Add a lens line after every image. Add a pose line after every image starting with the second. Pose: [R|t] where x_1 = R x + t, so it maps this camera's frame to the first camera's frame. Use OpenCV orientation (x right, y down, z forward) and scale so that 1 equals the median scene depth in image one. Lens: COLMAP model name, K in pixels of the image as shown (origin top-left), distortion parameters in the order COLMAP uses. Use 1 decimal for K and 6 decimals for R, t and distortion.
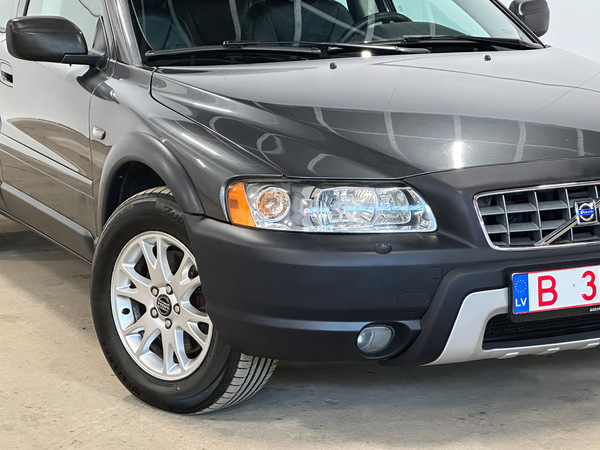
lens RADIAL K [[1681.2, 0, 300.0], [0, 1681.2, 225.0], [0, 0, 1]] dist [-0.394824, 12.039215]
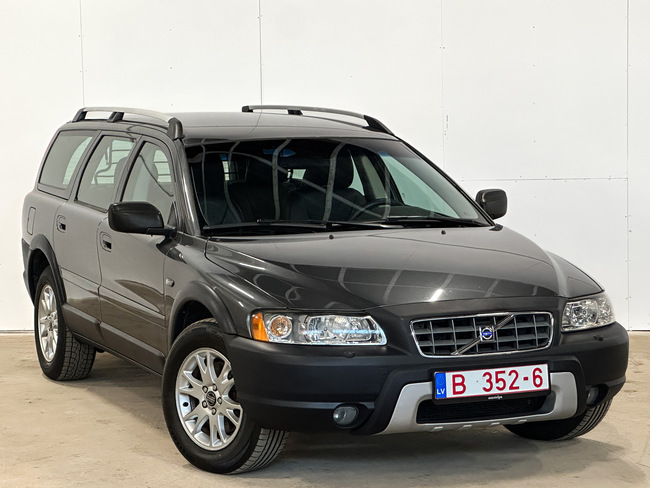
lens RADIAL K [[1821.3, 0, 325.0], [0, 1821.3, 244.0], [0, 0, 1]] dist [-0.394824, 12.039215]
pose [[0.998927, 0.007305, -0.045725, 0.090955], [-0.011579, 0.995514, -0.093903, 0.061946], [0.044834, 0.094331, 0.994531, -0.593052]]
